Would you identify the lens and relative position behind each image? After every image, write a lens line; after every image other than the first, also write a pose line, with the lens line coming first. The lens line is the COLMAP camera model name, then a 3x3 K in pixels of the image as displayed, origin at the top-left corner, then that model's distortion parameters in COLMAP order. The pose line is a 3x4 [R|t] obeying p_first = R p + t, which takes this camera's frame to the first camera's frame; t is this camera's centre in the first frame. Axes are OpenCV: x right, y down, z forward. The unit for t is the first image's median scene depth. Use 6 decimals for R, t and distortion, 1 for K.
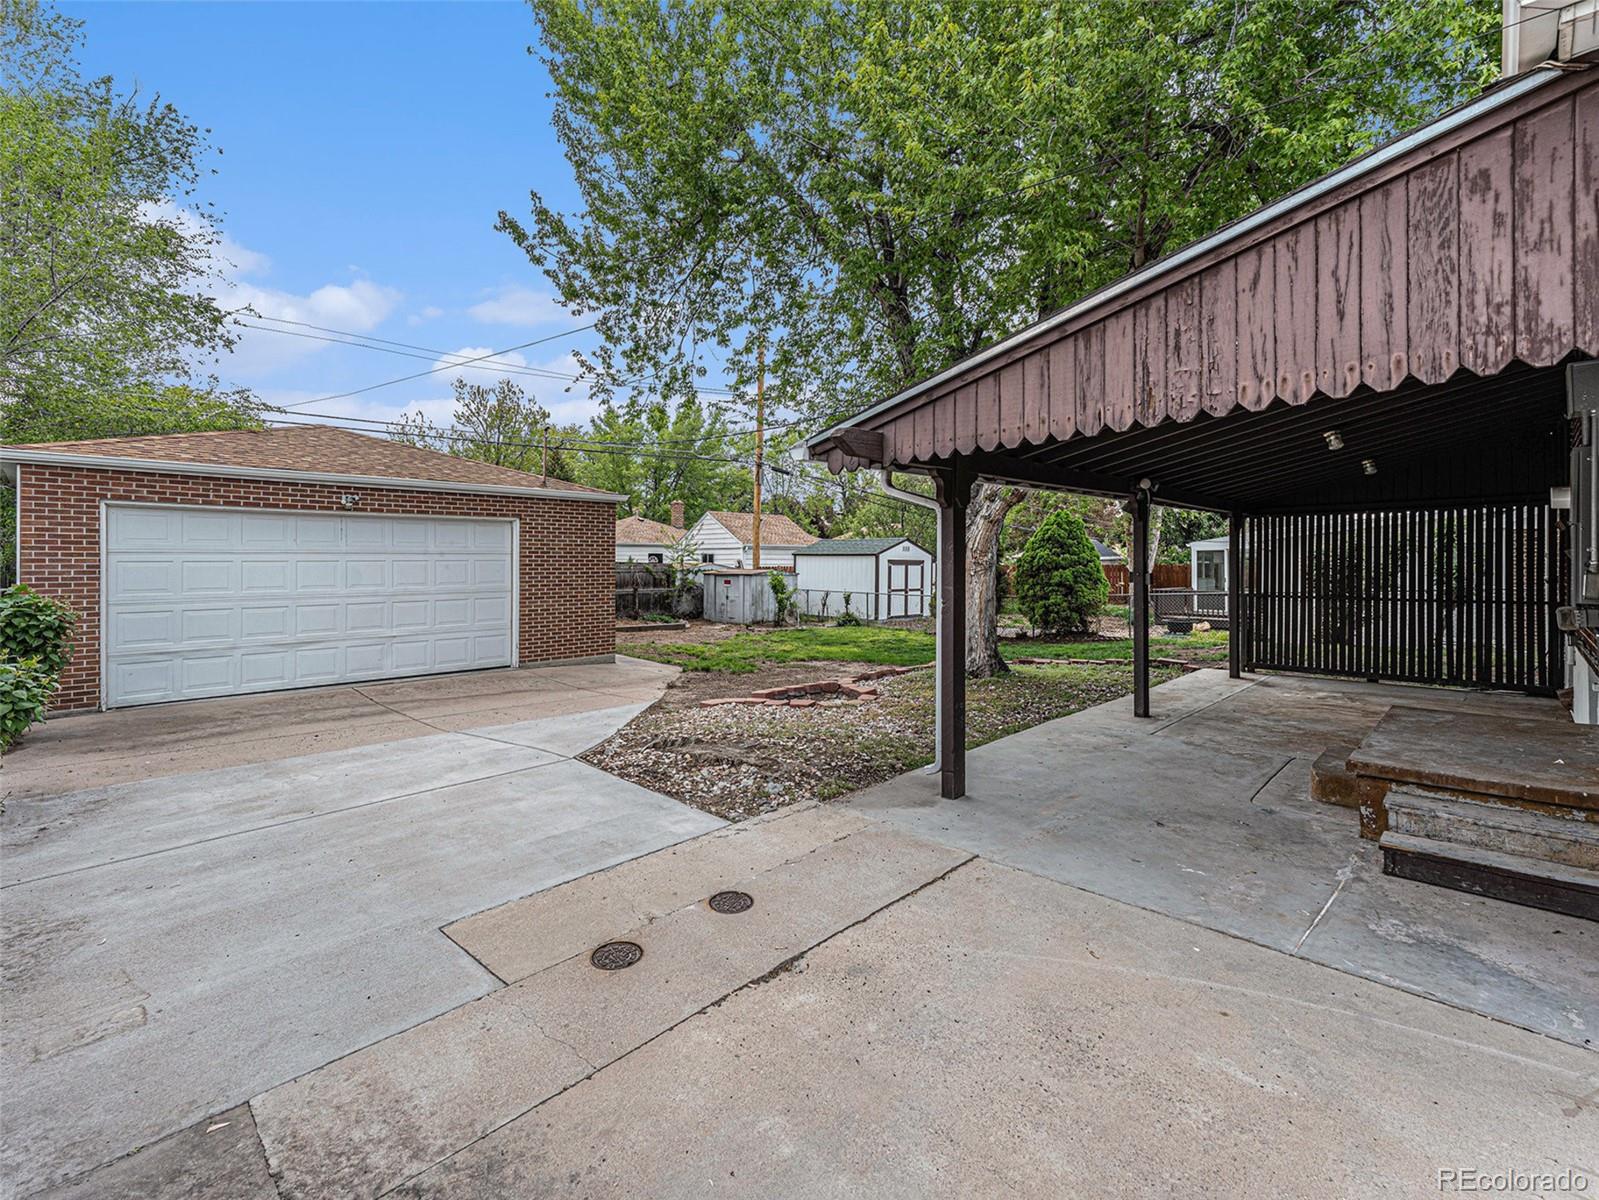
lens RADIAL K [[738.1, 0, 787.4], [0, 738.1, 590.9], [0, 0, 1]] dist [0.005506, -0.000171]
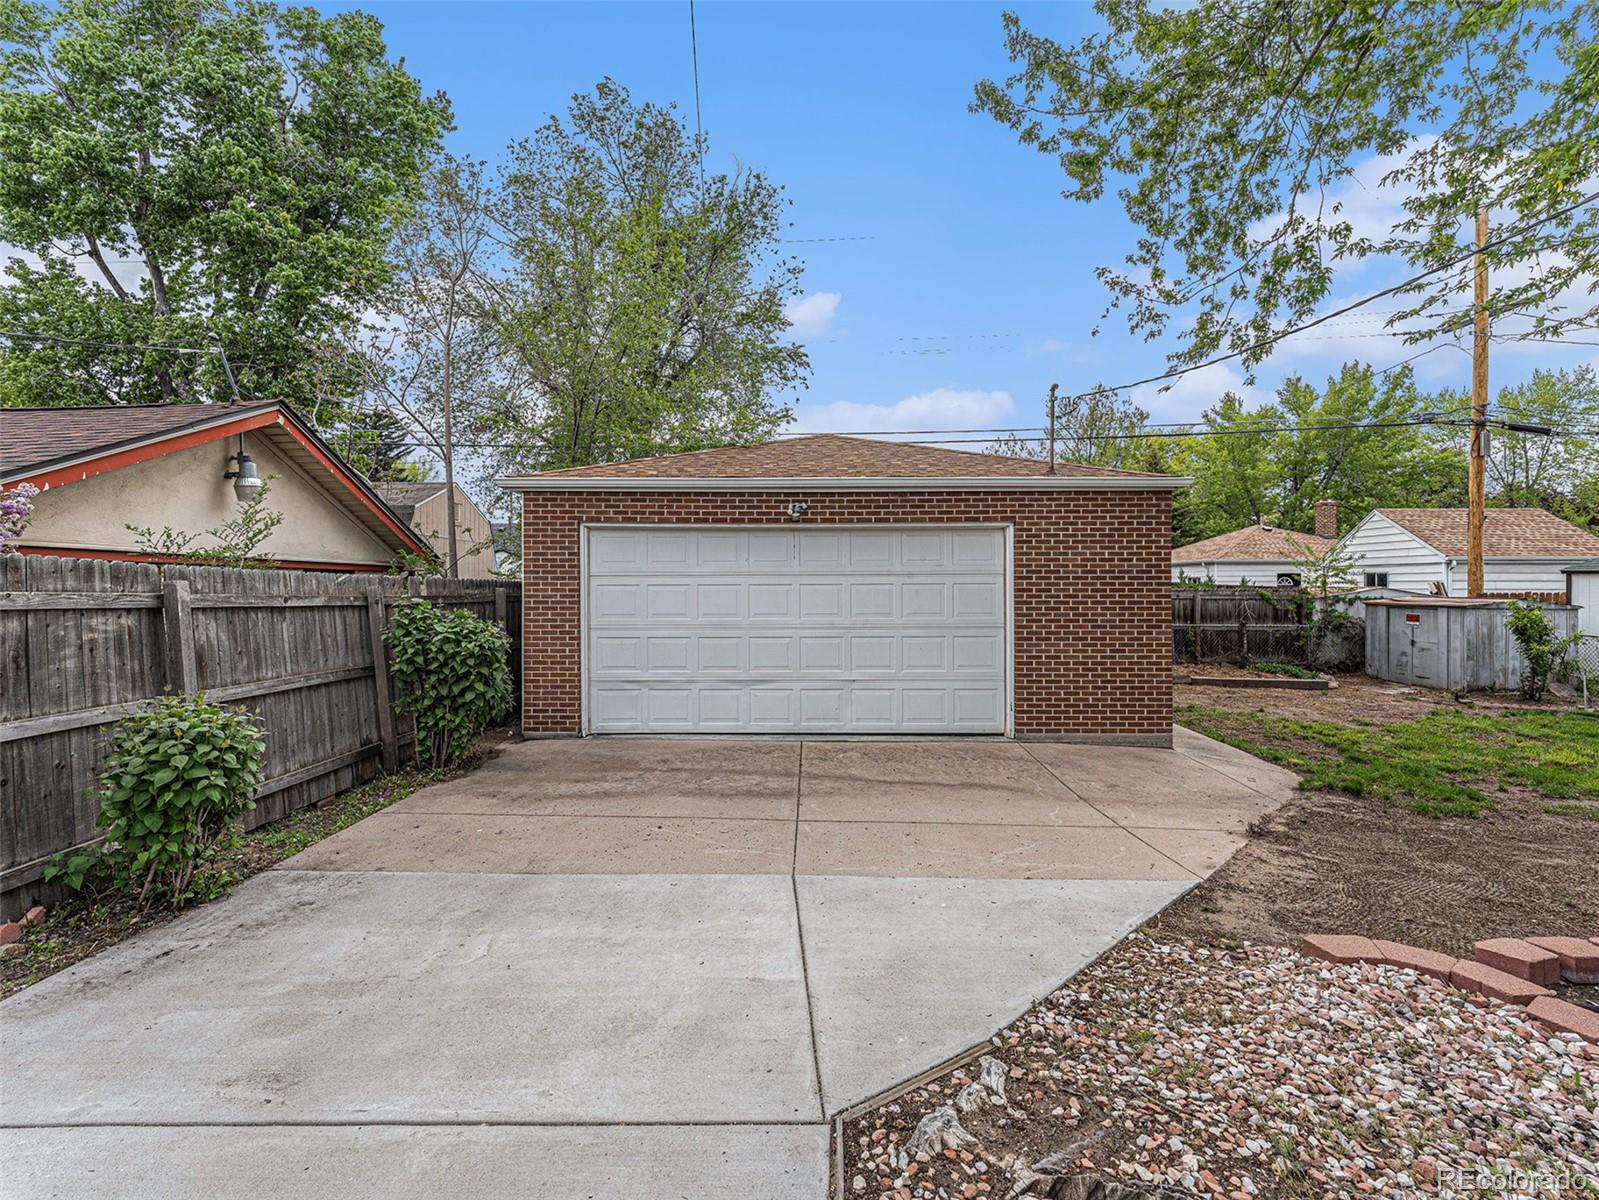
lens RADIAL K [[728.6, 0, 801.8], [0, 728.6, 573.1], [0, 0, 1]] dist [-0.001621, -0.000733]
pose [[0.706245, -0.010230, -0.707893, -0.014442], [-0.028431, 0.998679, -0.042797, -0.011293], [0.707396, 0.050351, 0.705021, 0.262746]]
